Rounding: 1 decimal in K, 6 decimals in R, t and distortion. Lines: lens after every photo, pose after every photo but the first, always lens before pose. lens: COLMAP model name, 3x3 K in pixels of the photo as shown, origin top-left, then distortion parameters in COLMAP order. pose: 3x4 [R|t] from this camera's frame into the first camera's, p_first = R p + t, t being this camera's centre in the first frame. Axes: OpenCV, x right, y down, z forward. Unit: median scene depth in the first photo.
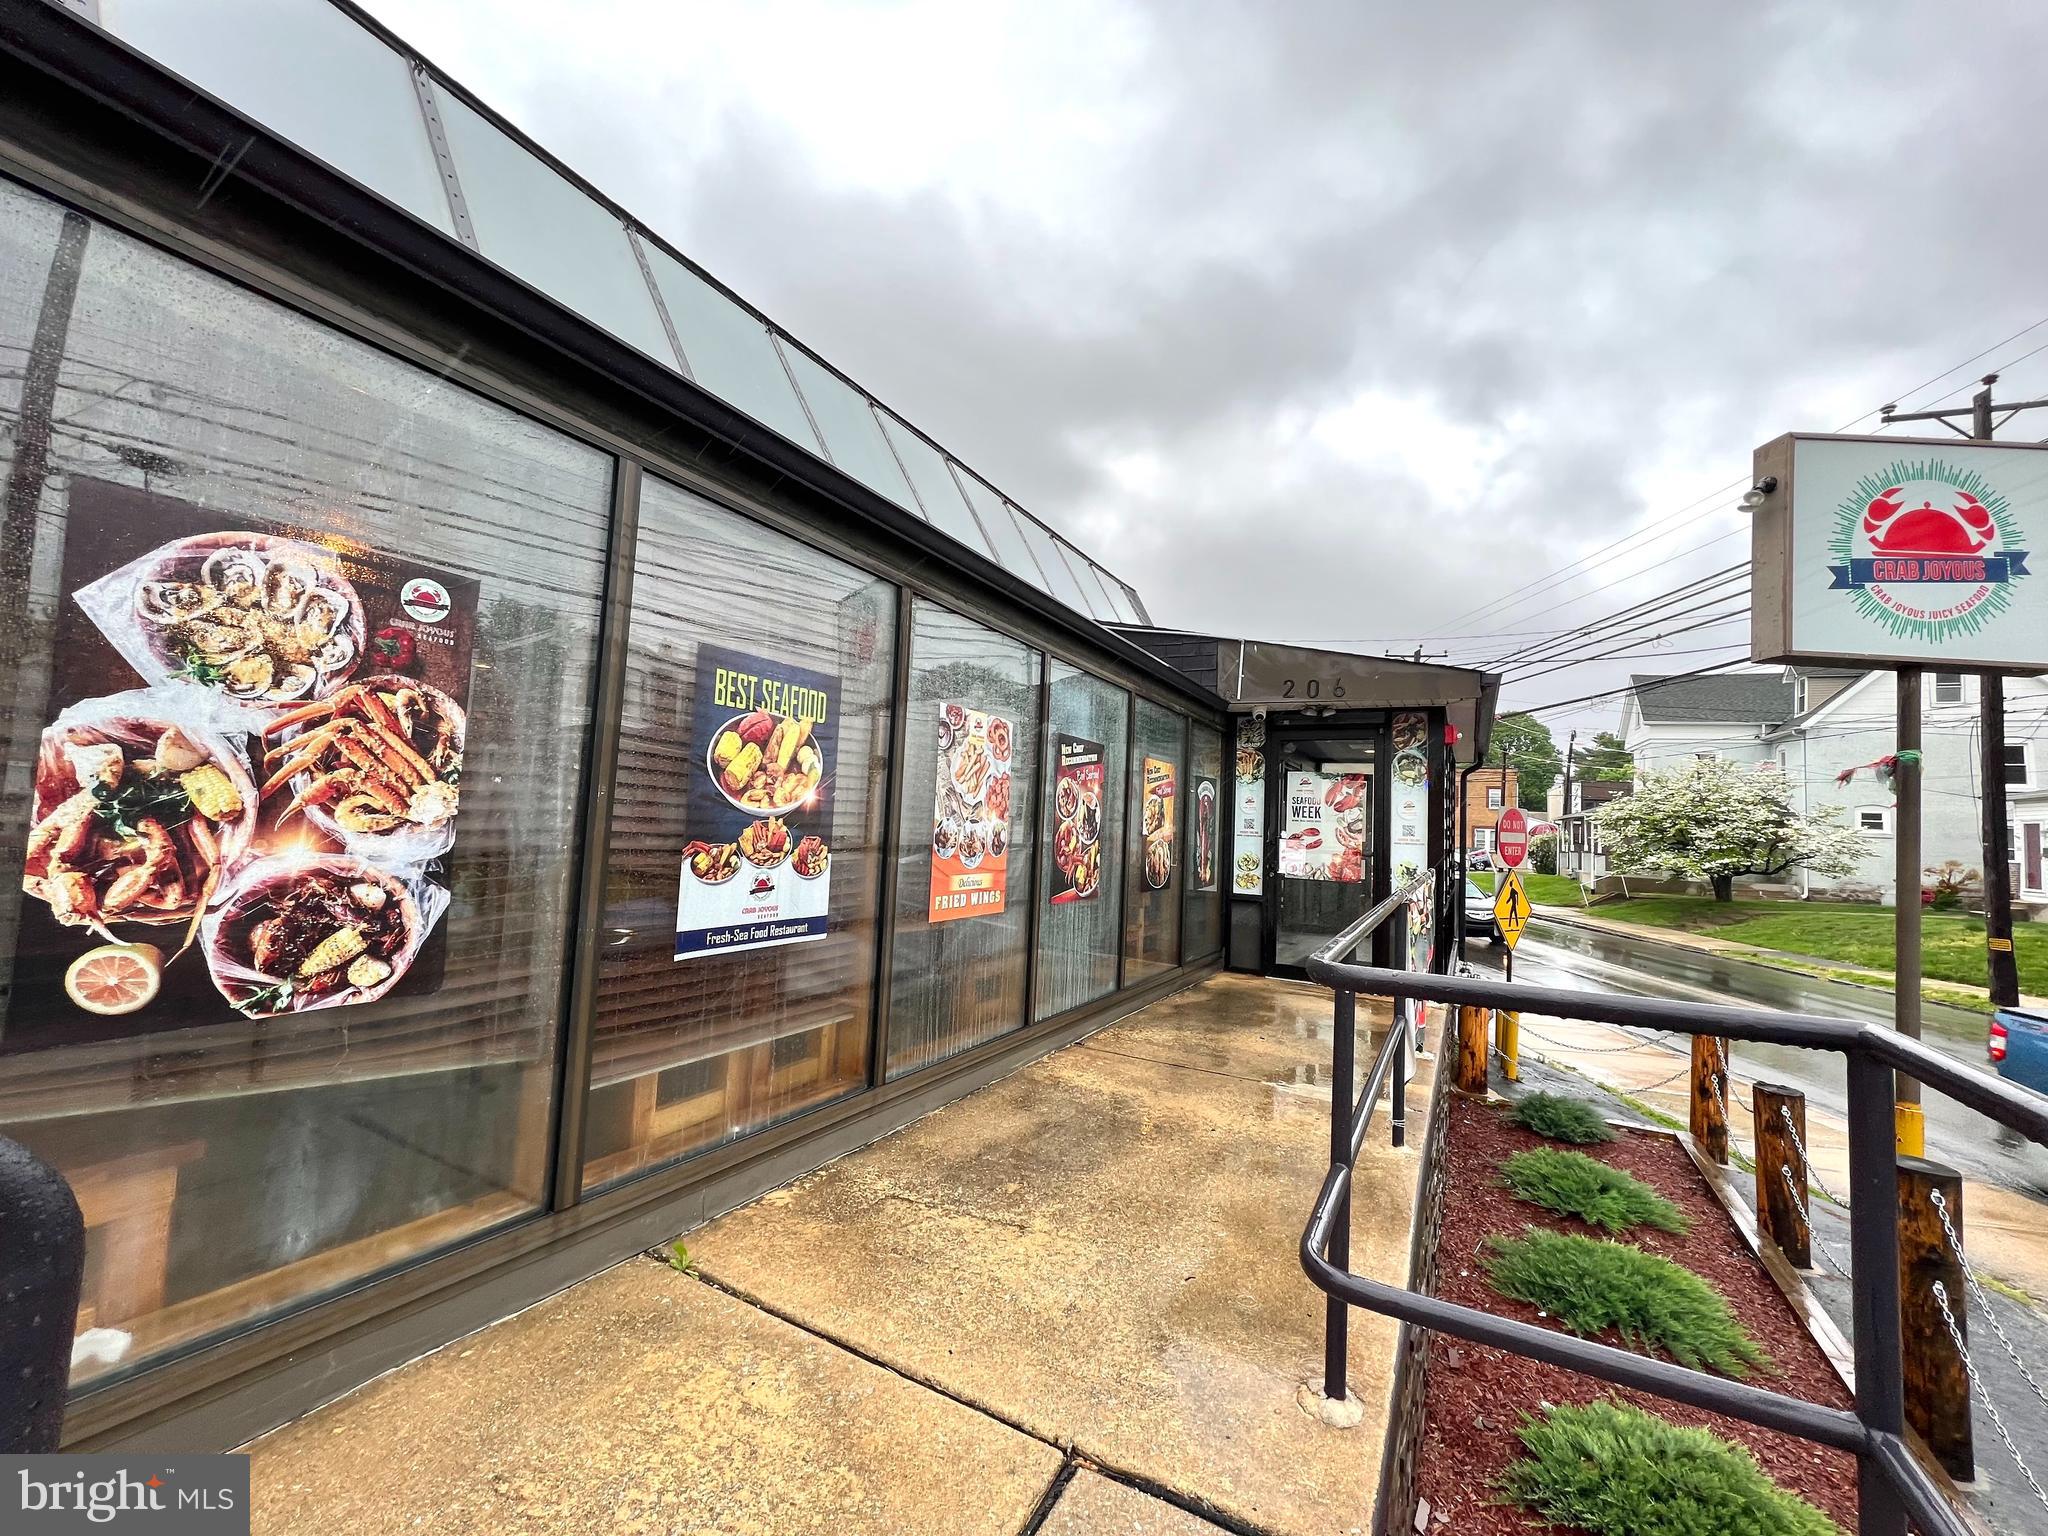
lens RADIAL K [[816.1, 0, 1024.6], [0, 816.1, 765.1], [0, 0, 1]] dist [0.003188, -0.000079]
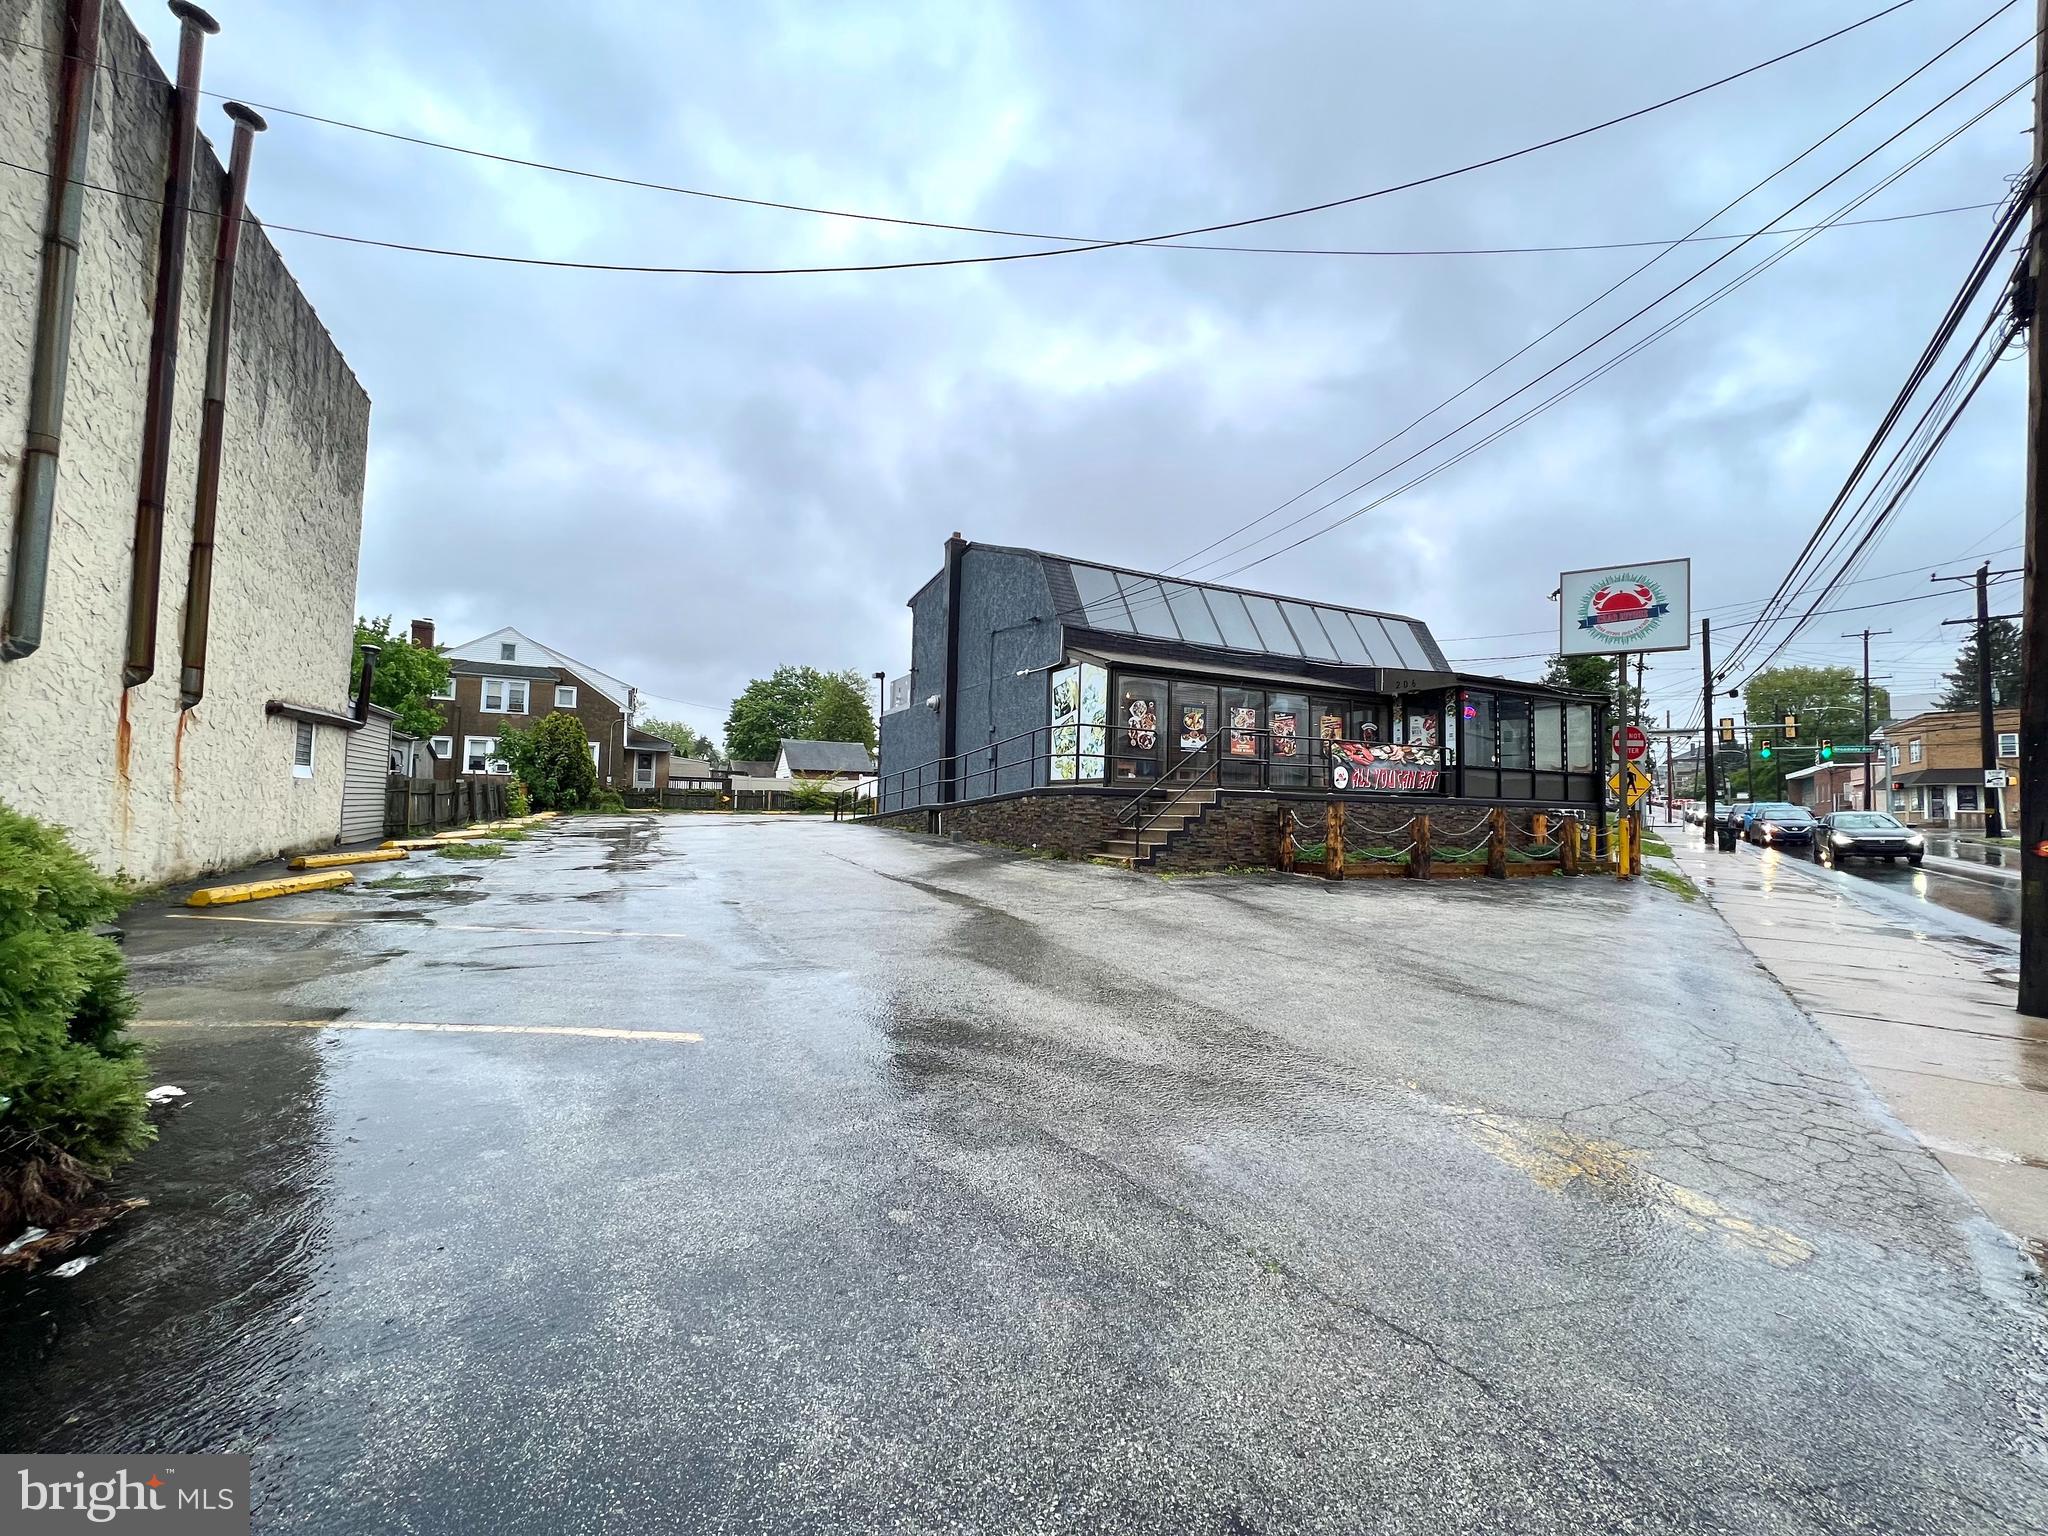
lens RADIAL K [[816.1, 0, 1027.6], [0, 816.1, 766.6], [0, 0, 1]] dist [0.003188, -0.000079]
pose [[0.824107, -0.059432, -0.563308, 1.396038], [0.060701, 0.998020, -0.016492, 0.239536], [0.563173, -0.020602, 0.826082, -3.183277]]
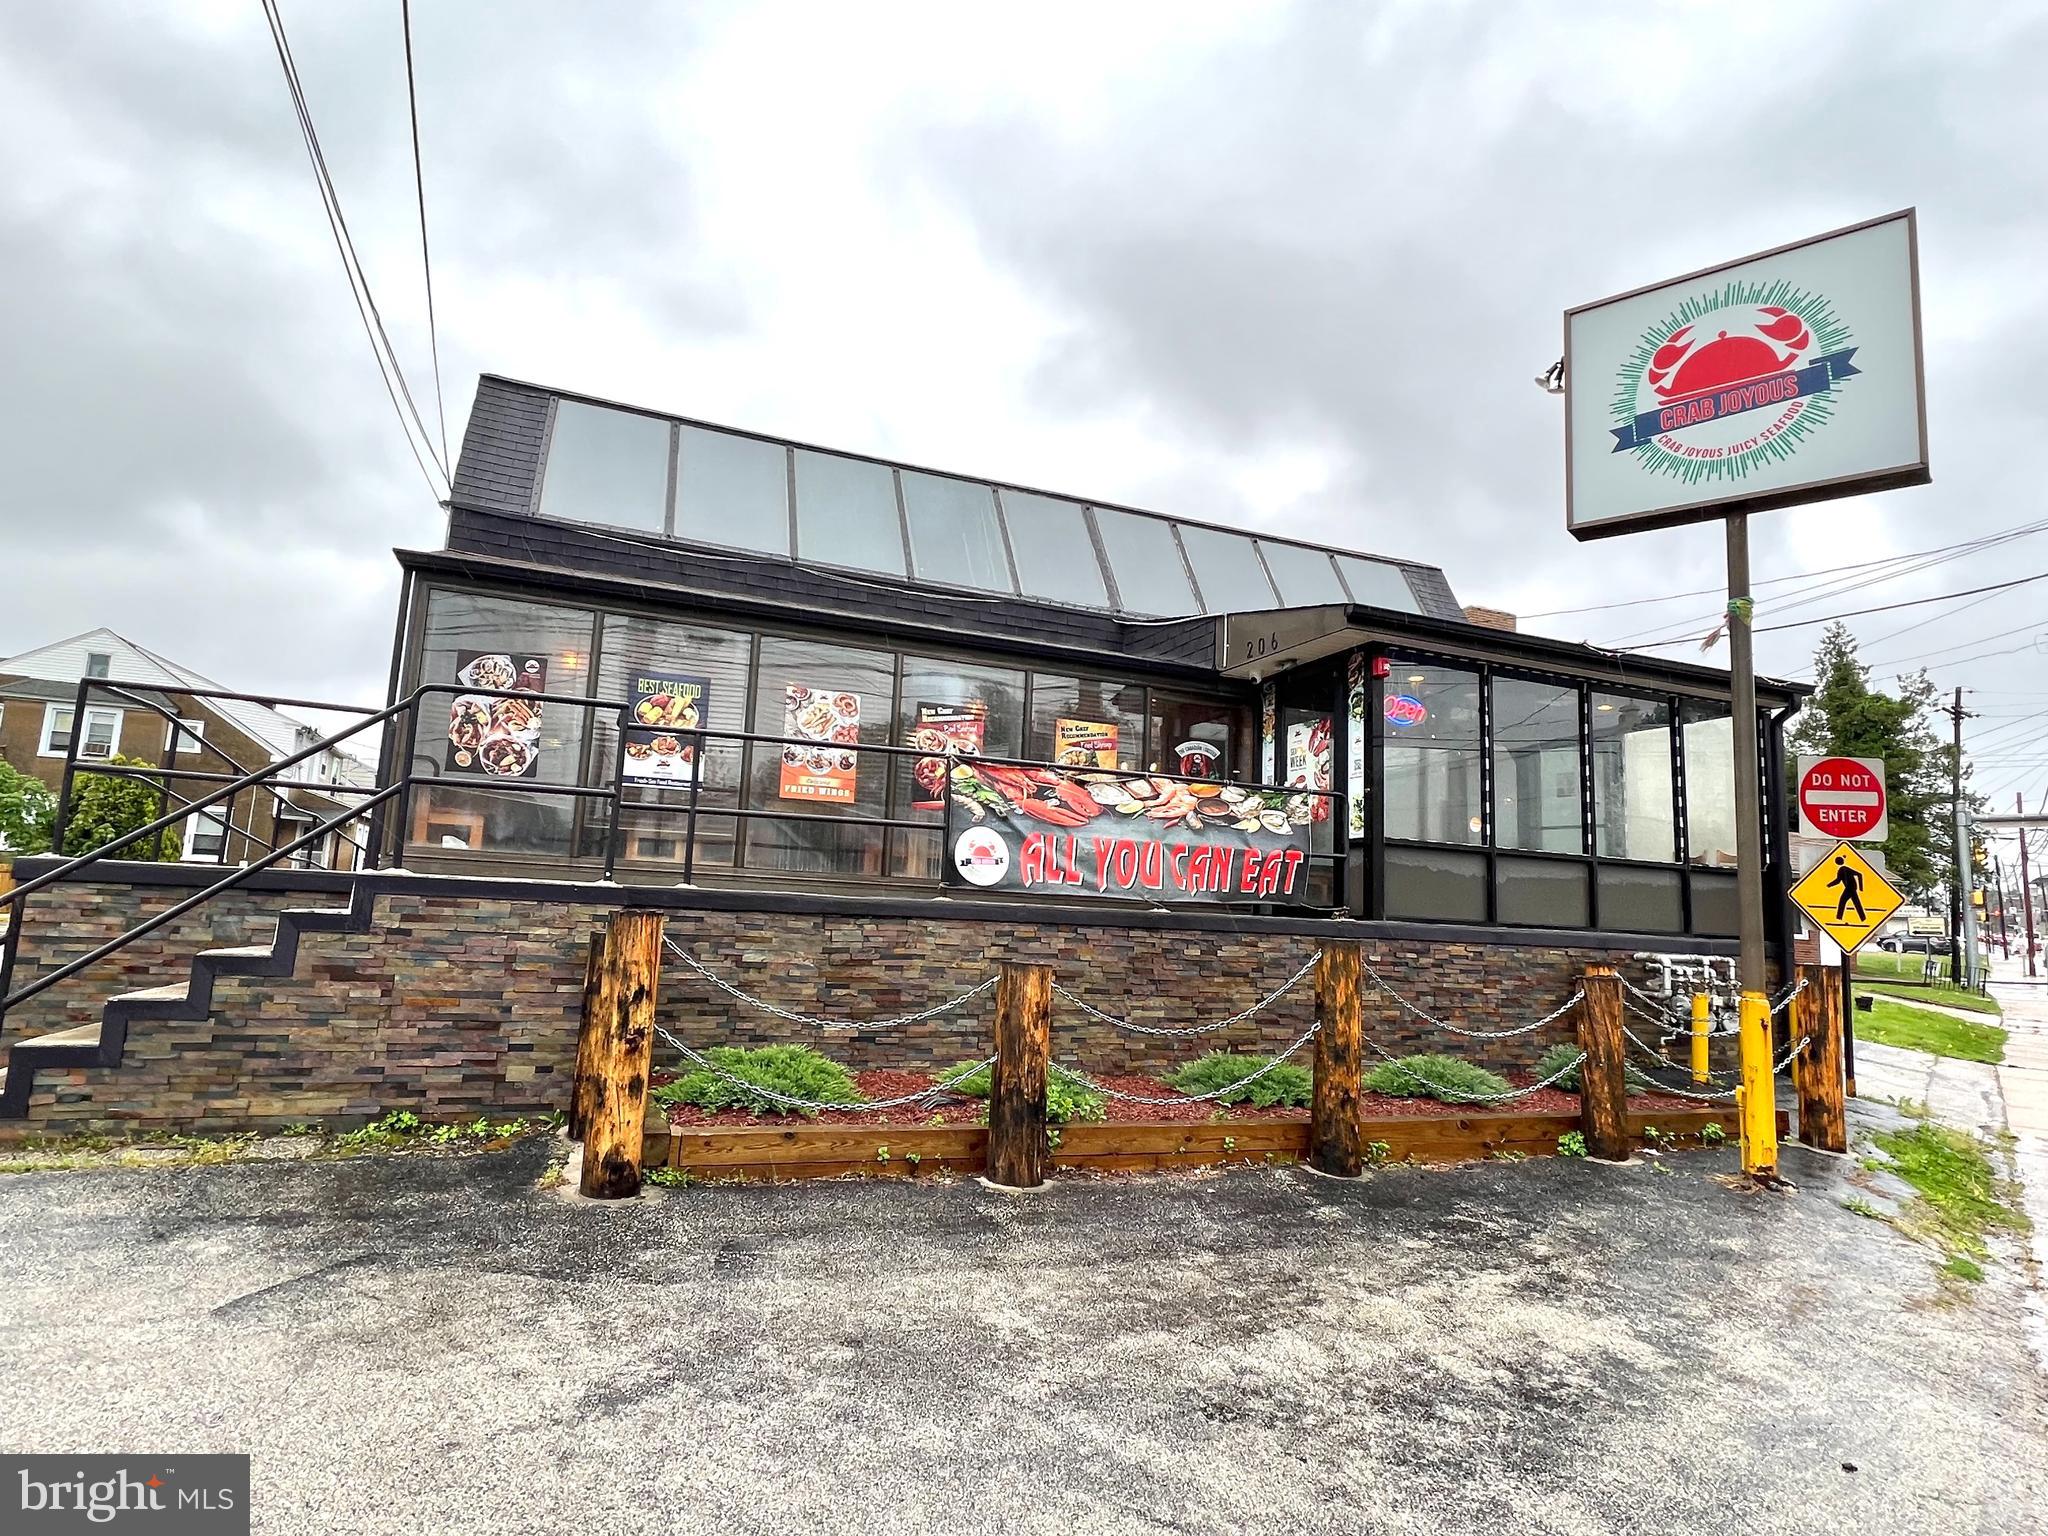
lens RADIAL K [[1085.5, 0, 1024.2], [0, 1085.5, 767.7], [0, 0, 1]] dist [0.004865, 0.000427]
pose [[0.774658, -0.101895, -0.624117, 1.725122], [0.039113, 0.992764, -0.113533, 0.385636], [0.631169, 0.063538, 0.773038, -0.572065]]
